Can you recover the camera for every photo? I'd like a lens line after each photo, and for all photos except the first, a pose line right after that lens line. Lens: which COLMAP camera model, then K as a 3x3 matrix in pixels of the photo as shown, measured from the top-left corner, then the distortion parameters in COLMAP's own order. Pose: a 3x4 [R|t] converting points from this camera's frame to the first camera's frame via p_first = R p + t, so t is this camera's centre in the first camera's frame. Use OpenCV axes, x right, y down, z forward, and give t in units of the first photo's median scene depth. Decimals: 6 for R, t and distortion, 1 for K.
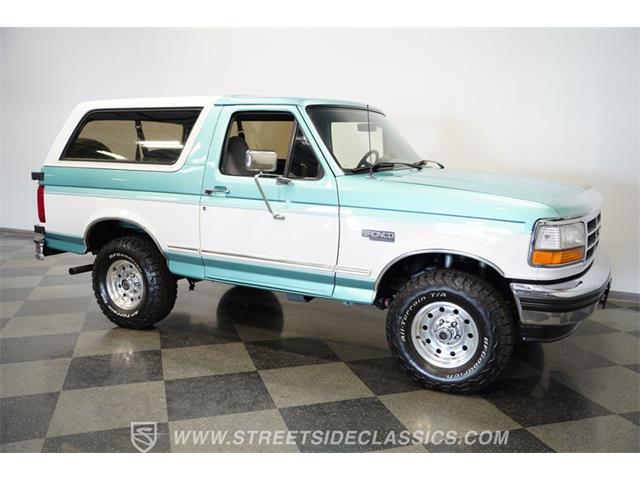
lens RADIAL K [[594.7, 0, 320.0], [0, 594.7, 240.0], [0, 0, 1]] dist [-0.026699, 0.005071]
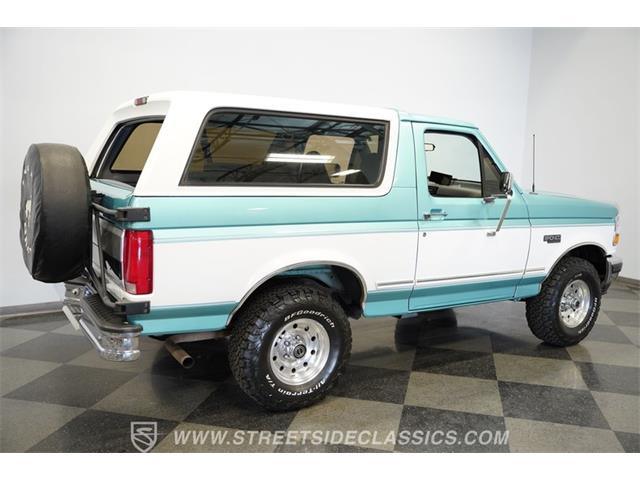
lens RADIAL K [[594.7, 0, 320.0], [0, 594.7, 240.0], [0, 0, 1]] dist [-0.026699, 0.005071]
pose [[0.497270, -0.118160, 0.859512, -1.145413], [0.104139, 0.991649, 0.076076, -0.141709], [-0.861323, 0.051679, 0.505422, 0.729262]]
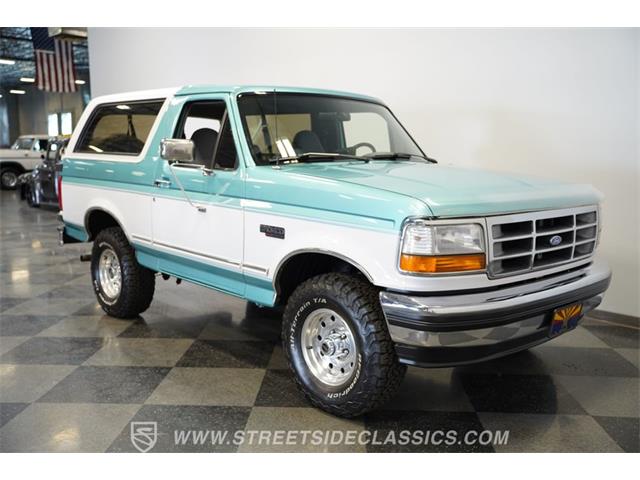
lens RADIAL K [[611.6, 0, 318.5], [0, 611.6, 250.0], [0, 0, 1]] dist [0.062282, 0.000690]
pose [[0.945231, 0.055534, -0.321642, 0.434594], [-0.057517, 0.998339, 0.003343, 0.012981], [0.321293, 0.015339, 0.946856, 0.123099]]
